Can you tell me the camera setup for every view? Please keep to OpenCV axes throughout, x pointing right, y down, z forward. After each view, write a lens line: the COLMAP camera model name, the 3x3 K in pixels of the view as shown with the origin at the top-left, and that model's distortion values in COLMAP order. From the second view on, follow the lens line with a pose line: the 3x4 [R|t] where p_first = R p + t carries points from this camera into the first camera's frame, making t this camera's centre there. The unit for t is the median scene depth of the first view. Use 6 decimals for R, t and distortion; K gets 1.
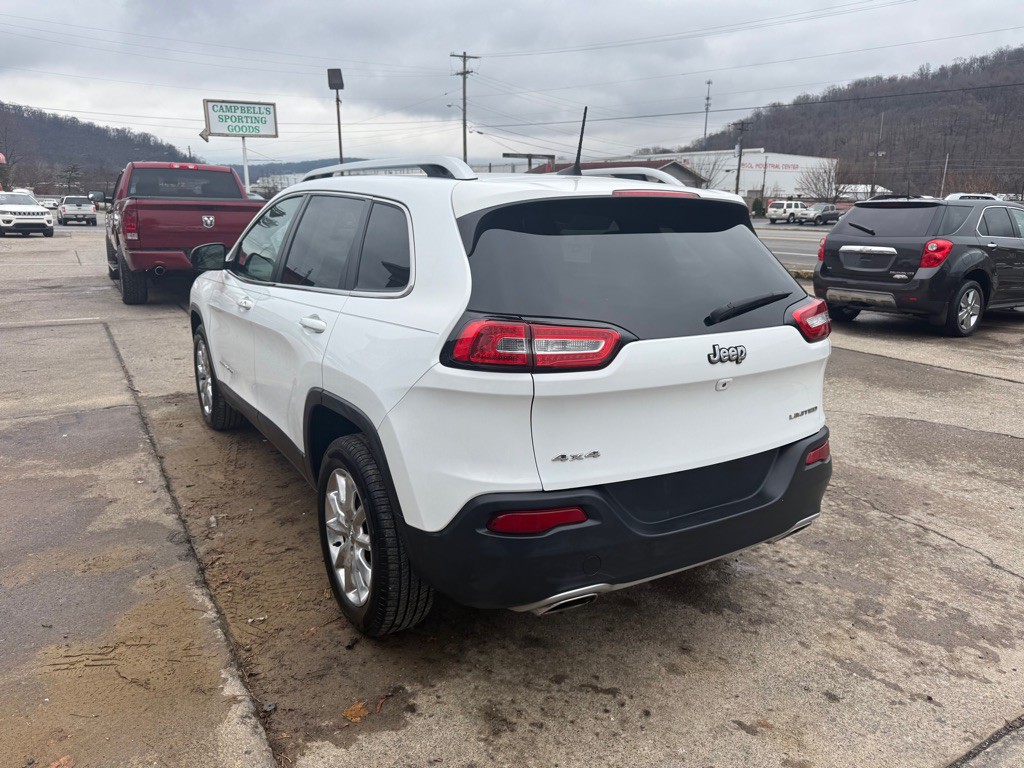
lens RADIAL K [[723.7, 0, 509.6], [0, 723.7, 386.9], [0, 0, 1]] dist [0.004777, -0.008276]
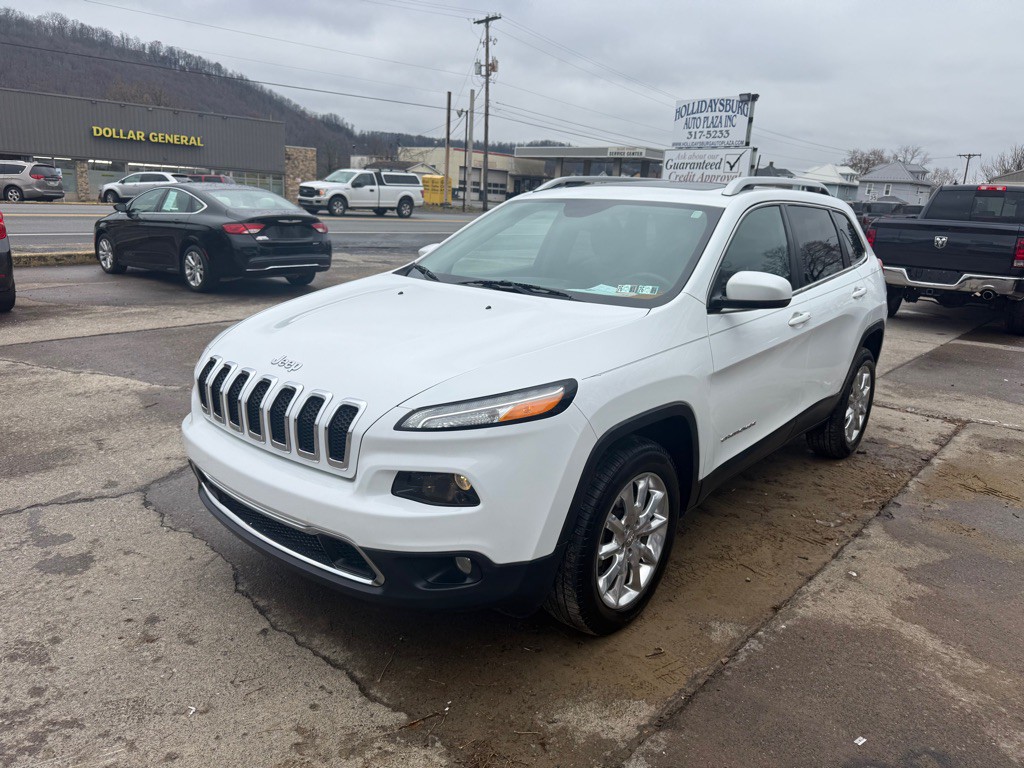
lens RADIAL K [[733.1, 0, 506.8], [0, 733.1, 398.5], [0, 0, 1]] dist [0.017613, -0.023735]
pose [[-0.300357, -0.283323, 0.910777, -1.427268], [0.190104, 0.917927, 0.348240, -0.527995], [-0.934690, 0.277739, -0.221845, 1.965839]]
